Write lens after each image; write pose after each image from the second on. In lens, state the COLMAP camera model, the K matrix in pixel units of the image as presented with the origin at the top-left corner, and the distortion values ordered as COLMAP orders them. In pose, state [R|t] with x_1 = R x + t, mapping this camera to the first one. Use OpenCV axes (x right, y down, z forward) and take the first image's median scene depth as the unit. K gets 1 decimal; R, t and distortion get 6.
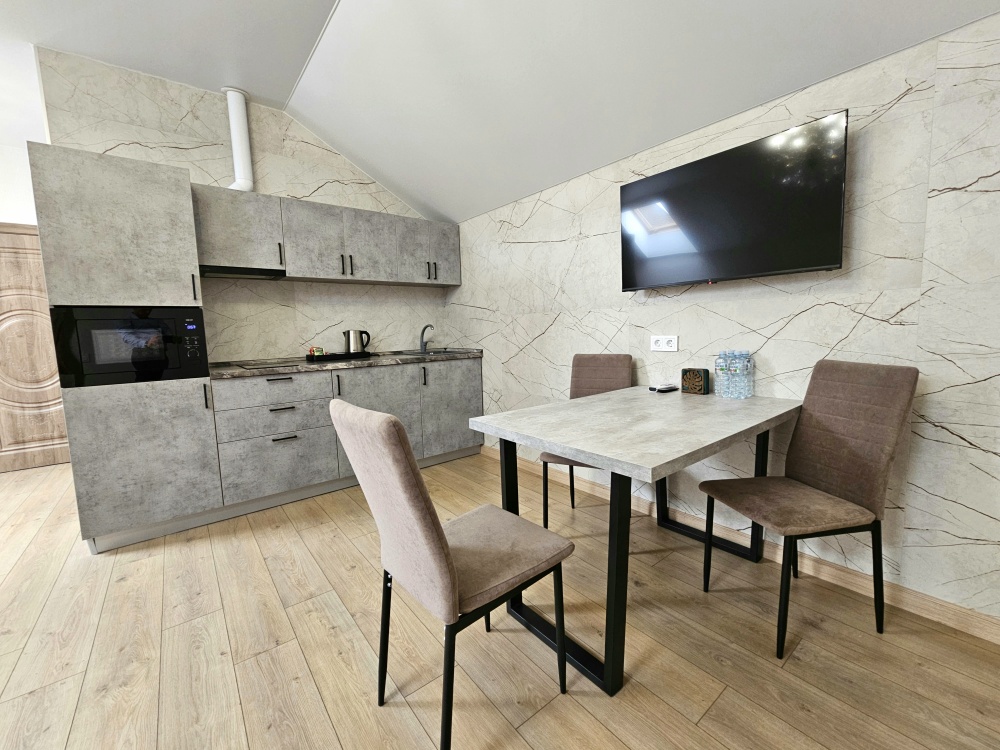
lens RADIAL K [[414.0, 0, 500.3], [0, 414.0, 370.7], [0, 0, 1]] dist [-0.000829, 0.000001]
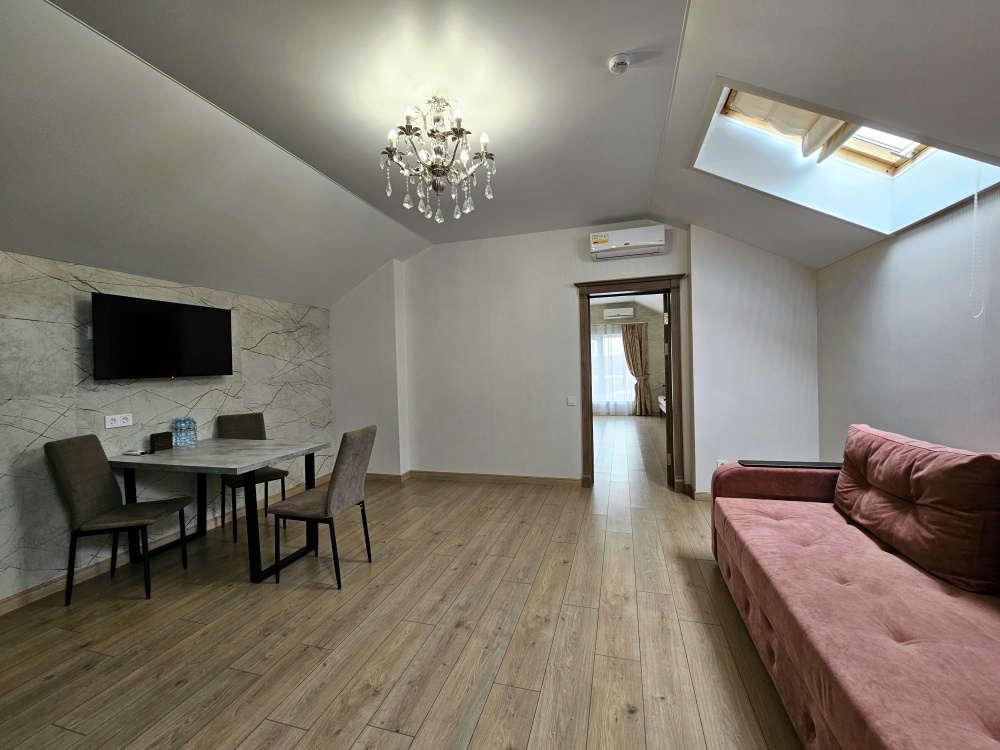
lens RADIAL K [[409.0, 0, 503.9], [0, 409.0, 370.9], [0, 0, 1]] dist [-0.003088, 0.001390]
pose [[-0.580308, 0.035976, 0.813602, -1.232134], [0.130549, 0.990214, 0.049330, -0.116814], [-0.803866, 0.134841, -0.579325, 0.703095]]
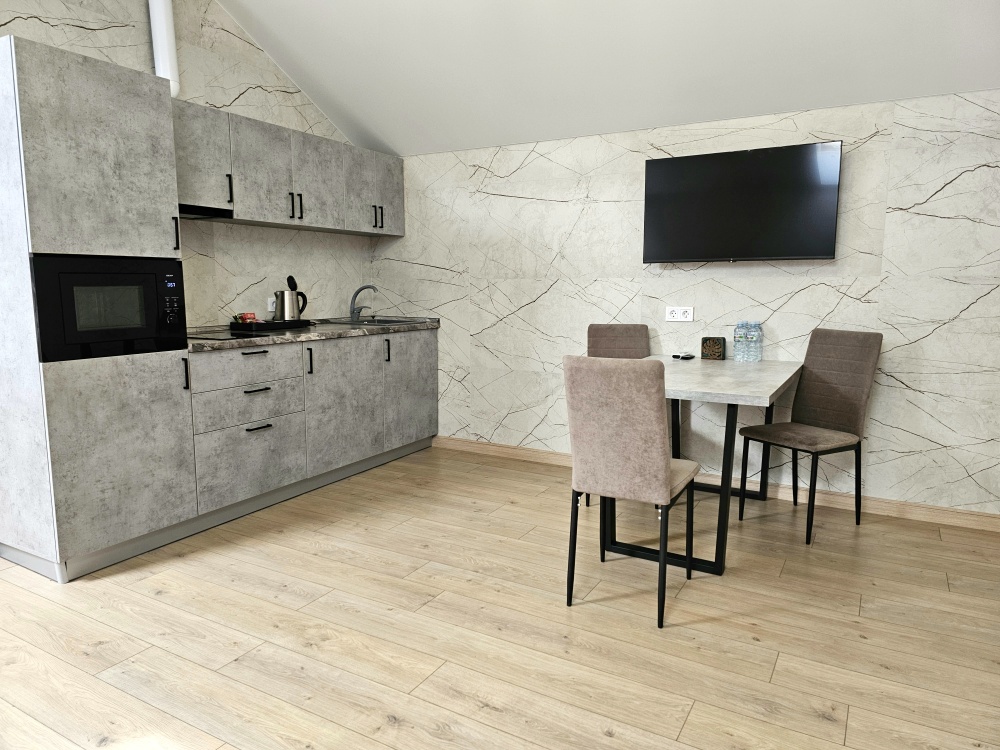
lens RADIAL K [[662.1, 0, 497.4], [0, 662.1, 373.1], [0, 0, 1]] dist [0.086487, -0.096269]
pose [[0.929496, -0.019859, 0.368297, -0.623281], [0.009416, 0.999502, 0.030130, 0.027072], [-0.368712, -0.024538, 0.929220, -0.389449]]
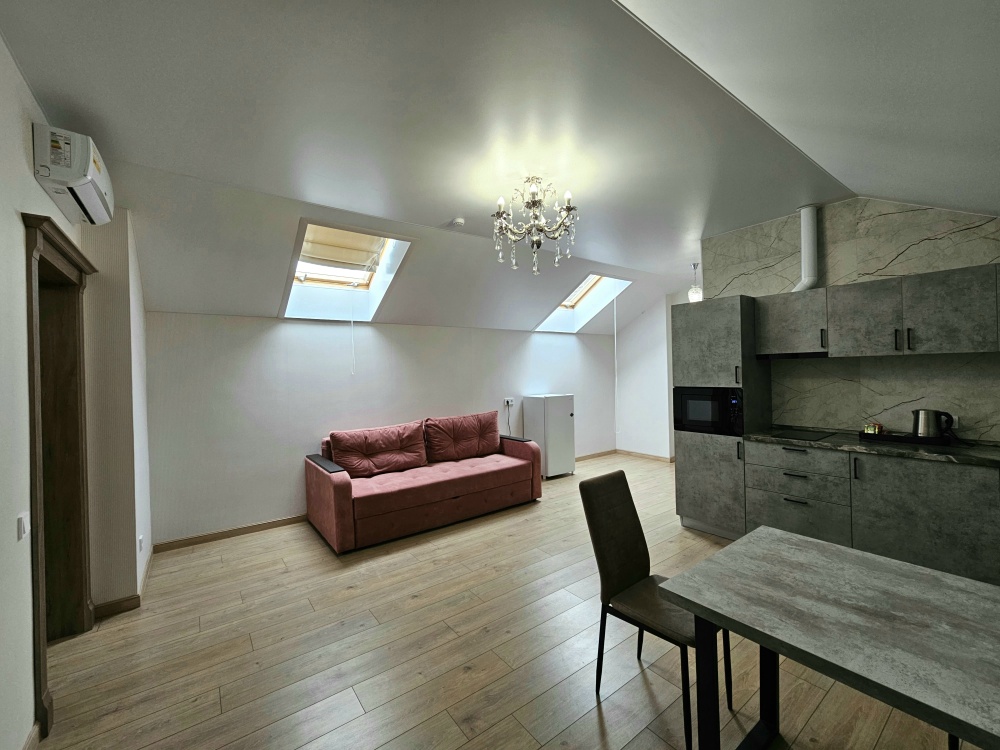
lens RADIAL K [[409.0, 0, 503.9], [0, 409.0, 370.9], [0, 0, 1]] dist [-0.003088, 0.001390]
pose [[-0.025352, 0.026808, -0.999319, 0.690876], [-0.080243, 0.996360, 0.028765, -0.183000], [0.996453, 0.080918, -0.023108, 0.205553]]
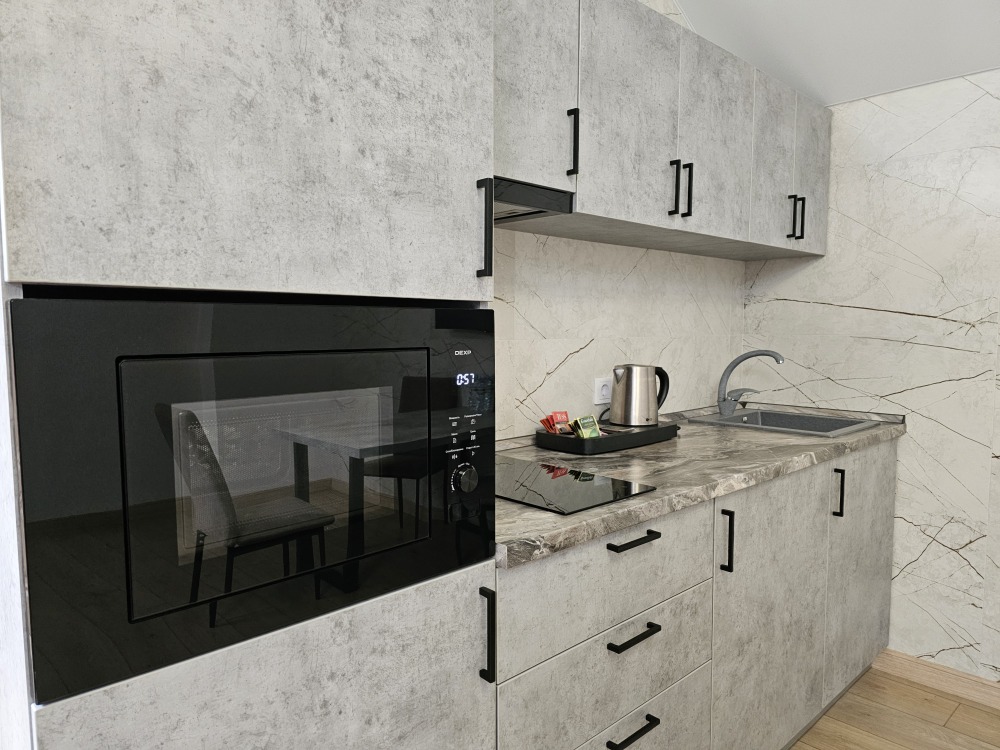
lens RADIAL K [[666.9, 0, 499.8], [0, 666.9, 381.1], [0, 0, 1]] dist [0.083658, -0.098261]
pose [[0.996150, 0.020517, 0.085229, -0.734365], [-0.018312, 0.999479, -0.026577, -0.089812], [-0.085729, 0.024914, 0.996007, 0.552502]]
